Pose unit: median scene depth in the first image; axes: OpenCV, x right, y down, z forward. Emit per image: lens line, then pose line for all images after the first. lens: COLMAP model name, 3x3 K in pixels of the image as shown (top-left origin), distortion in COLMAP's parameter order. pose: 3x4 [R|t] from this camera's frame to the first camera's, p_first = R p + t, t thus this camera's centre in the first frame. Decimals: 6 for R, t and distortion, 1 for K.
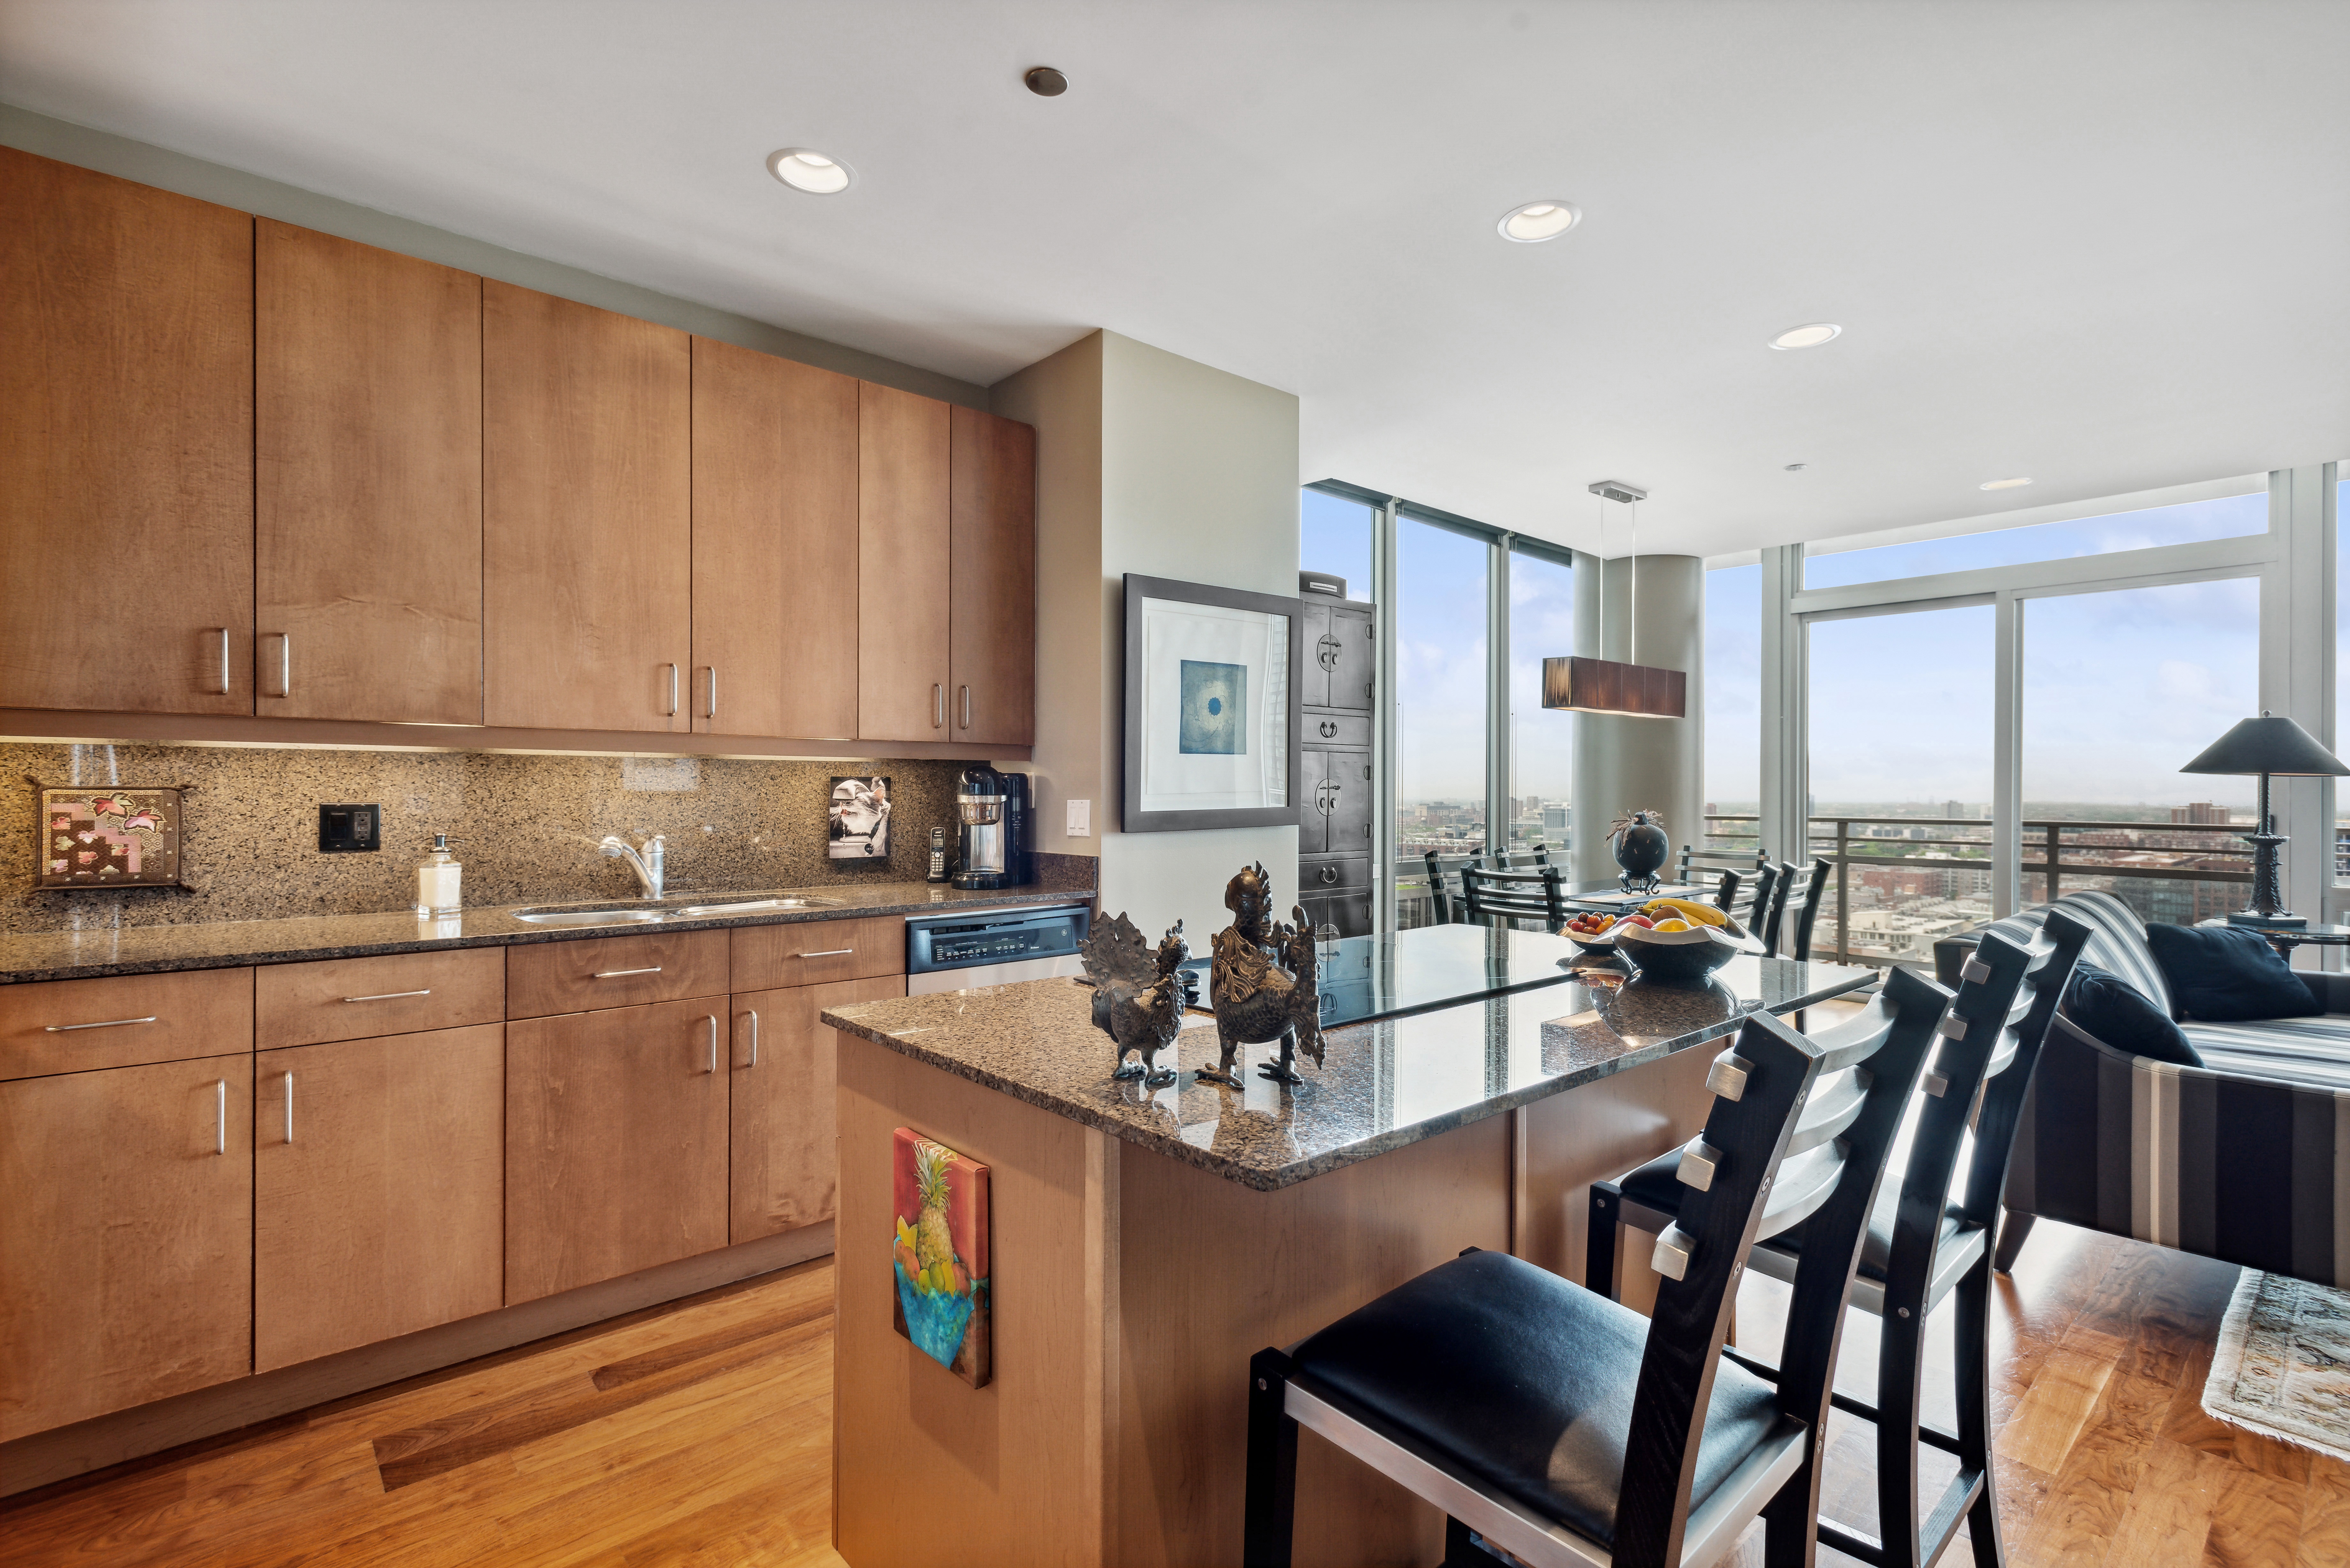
lens RADIAL K [[1049.4, 0, 1140.0], [0, 1049.4, 769.4], [0, 0, 1]] dist [0.002638, 0.000061]
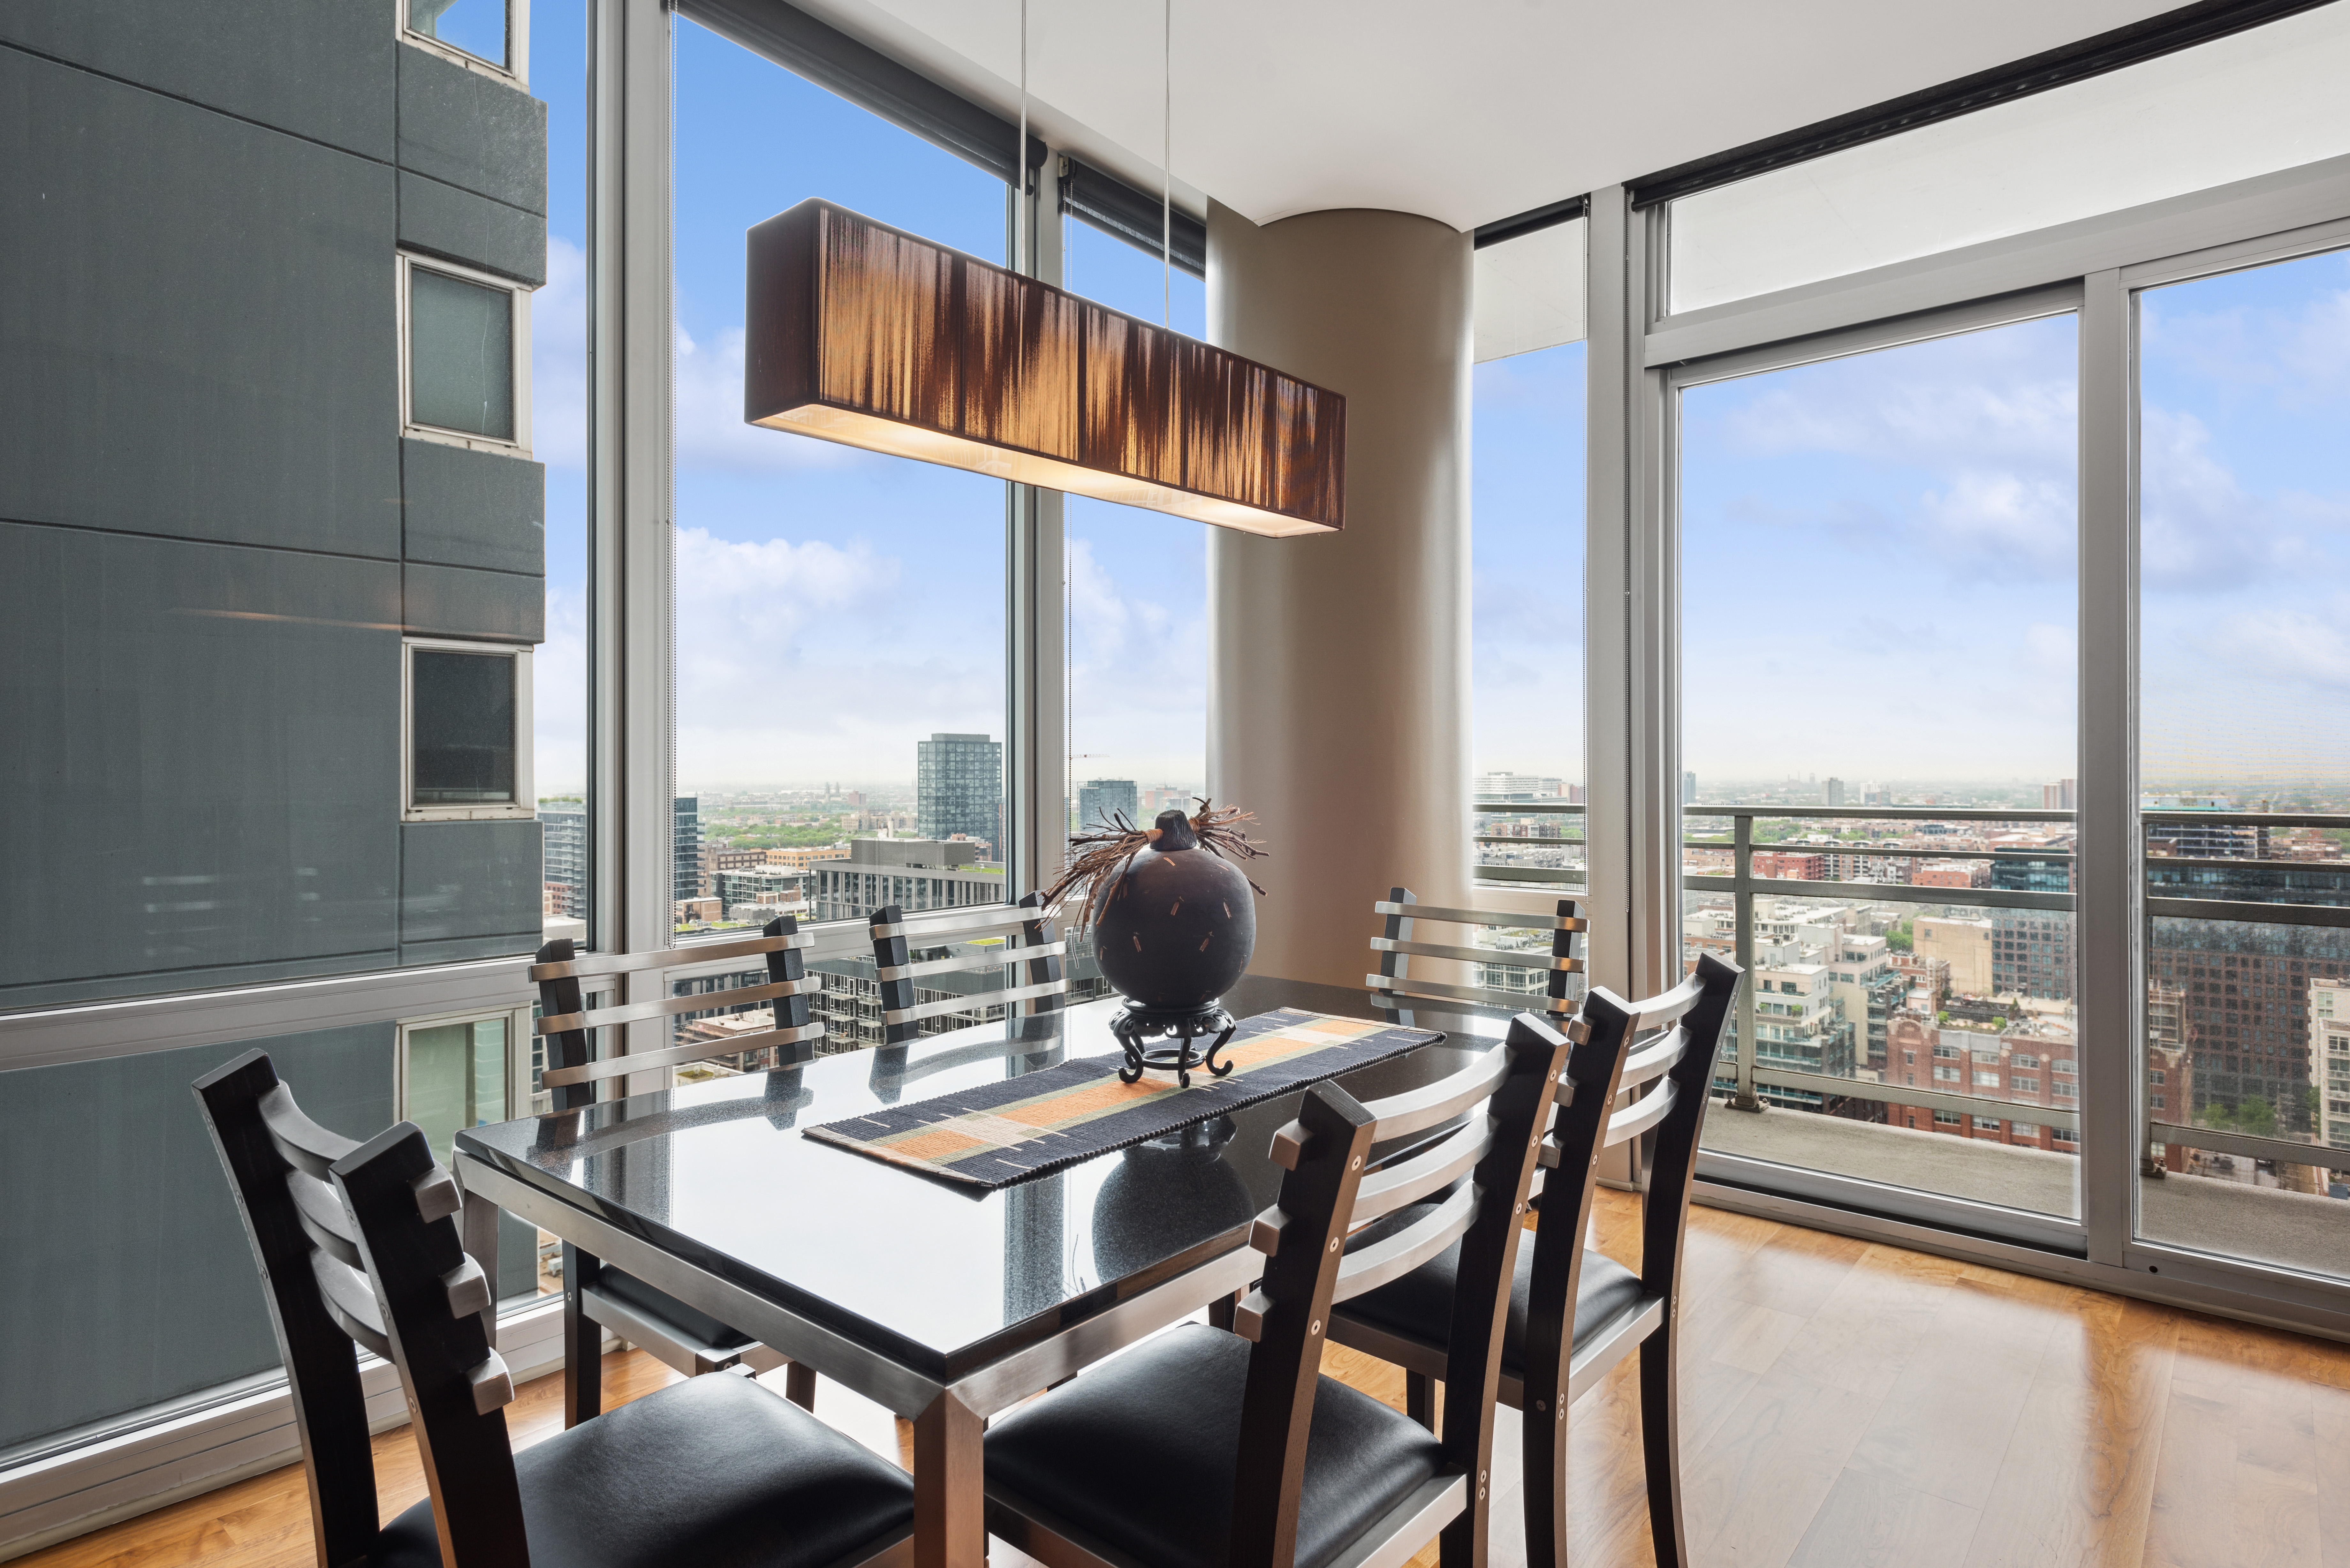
lens RADIAL K [[1248.9, 0, 1128.4], [0, 1248.9, 755.1], [0, 0, 1]] dist [0.004680, -0.002888]
pose [[0.989541, -0.007299, 0.144068, 0.316698], [0.006592, 0.999964, 0.005385, 0.016561], [-0.144102, -0.004379, 0.989553, 0.491870]]
